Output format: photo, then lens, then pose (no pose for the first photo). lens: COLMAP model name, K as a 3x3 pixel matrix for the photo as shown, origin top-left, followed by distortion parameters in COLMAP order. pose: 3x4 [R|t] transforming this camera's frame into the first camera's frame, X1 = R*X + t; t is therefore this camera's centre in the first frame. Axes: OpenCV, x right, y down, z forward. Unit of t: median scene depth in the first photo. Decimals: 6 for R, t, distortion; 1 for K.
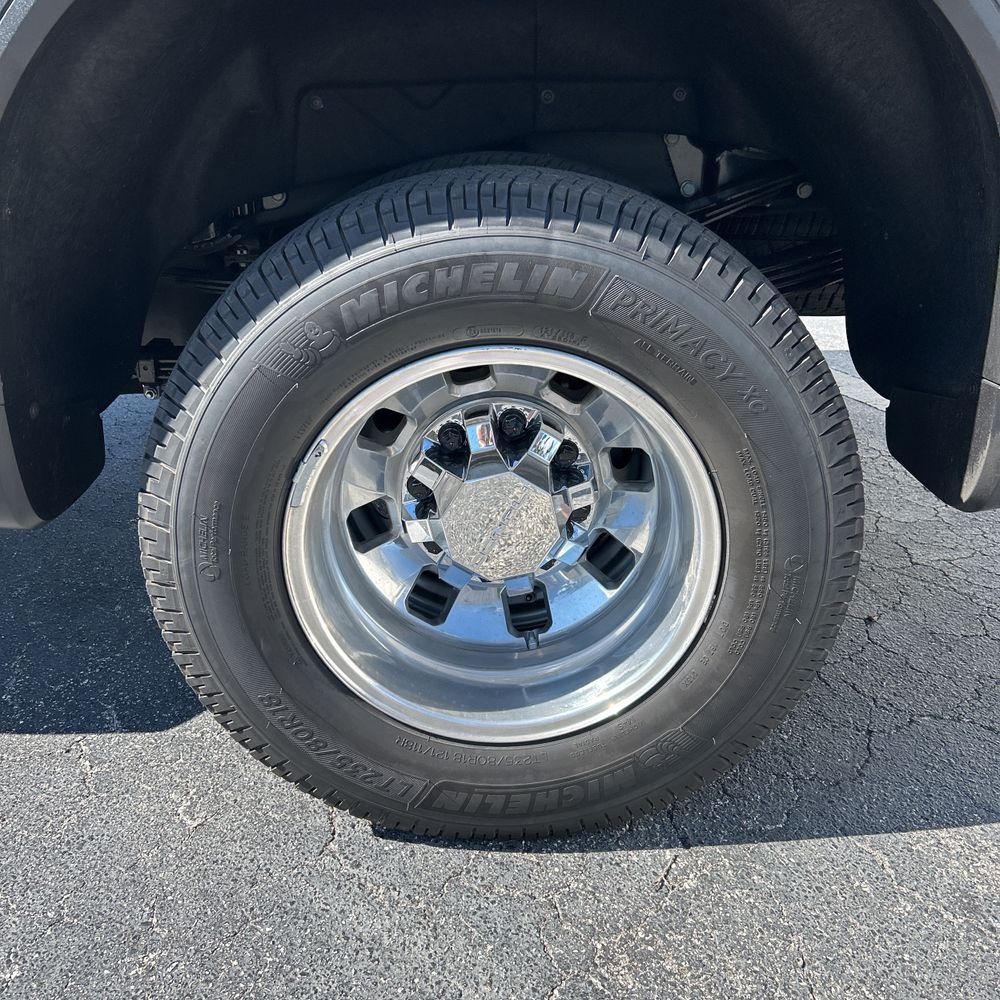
lens RADIAL K [[1035.0, 0, 501.5], [0, 1035.0, 486.7], [0, 0, 1]] dist [0.150723, -0.311619]
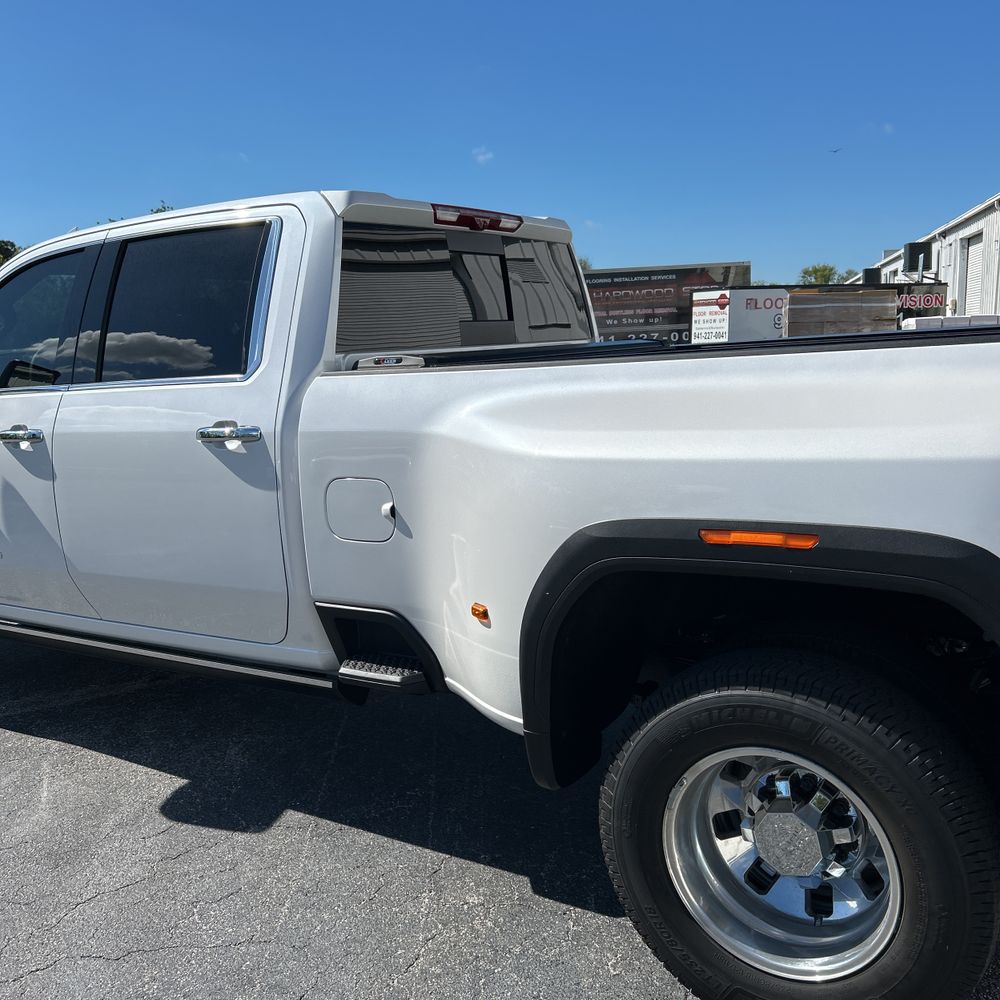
lens RADIAL K [[1007.2, 0, 500.0], [0, 1007.2, 500.0], [0, 0, 1]] dist [0.001369, 0.029277]
pose [[0.838507, 0.053671, -0.542241, 0.471890], [-0.169090, 0.971640, -0.165302, -0.157840], [0.517991, 0.230294, 0.823802, -0.763169]]
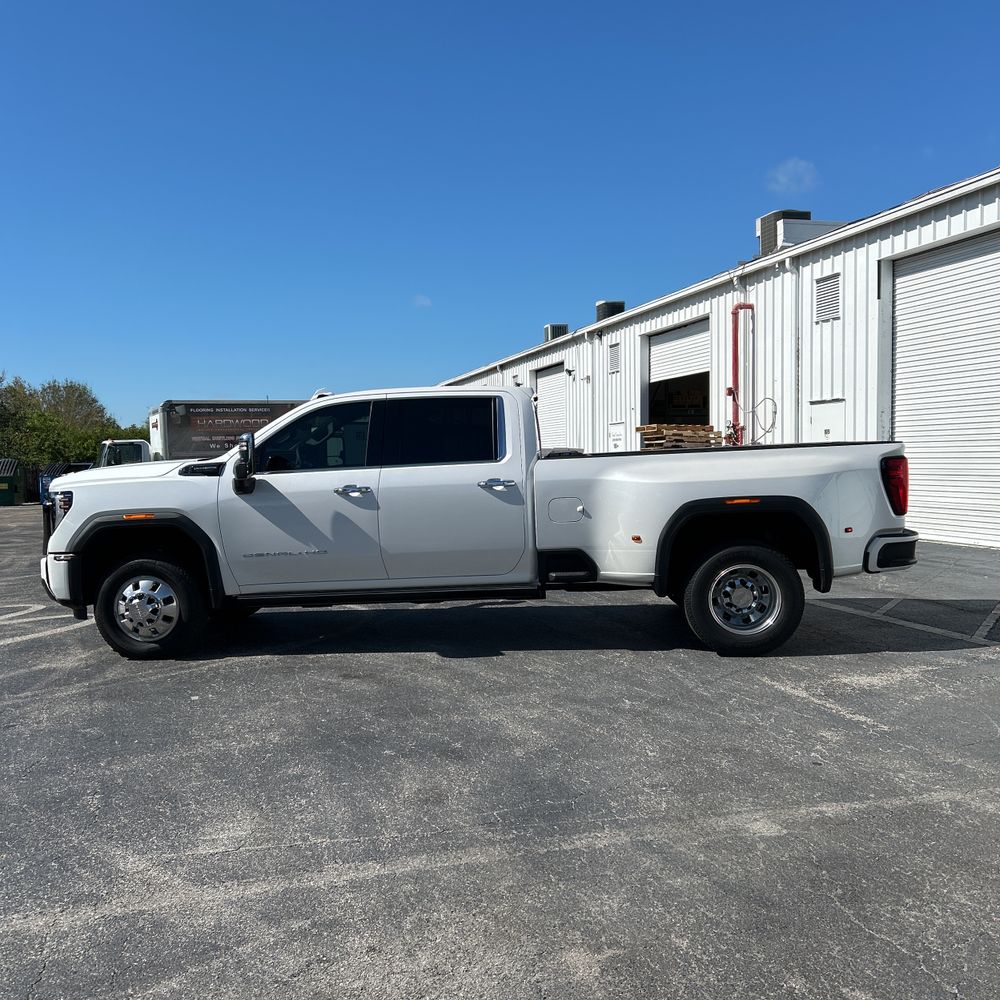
lens RADIAL K [[971.0, 0, 500.0], [0, 971.0, 500.0], [0, 0, 1]] dist [0.078440, 0.002244]
pose [[0.997821, -0.018560, -0.063310, -0.972494], [-0.003386, 0.943940, -0.330100, 1.297525], [0.065887, 0.329595, 0.941820, -4.294699]]
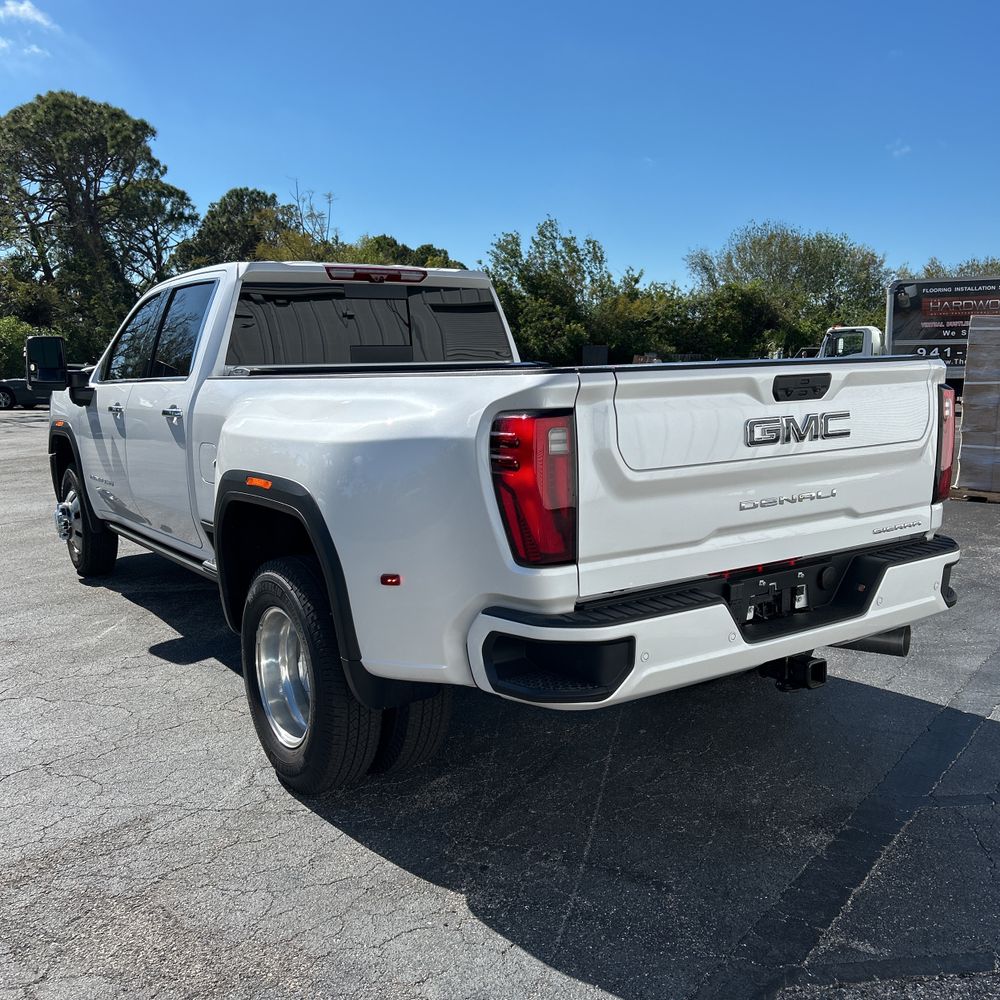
lens RADIAL K [[1007.2, 0, 500.0], [0, 1007.2, 500.0], [0, 0, 1]] dist [0.001369, 0.029277]
pose [[0.565810, 0.119736, -0.815796, 2.522641], [-0.305396, 0.949465, -0.072459, -0.373394], [0.765893, 0.290139, 0.573783, -0.338677]]
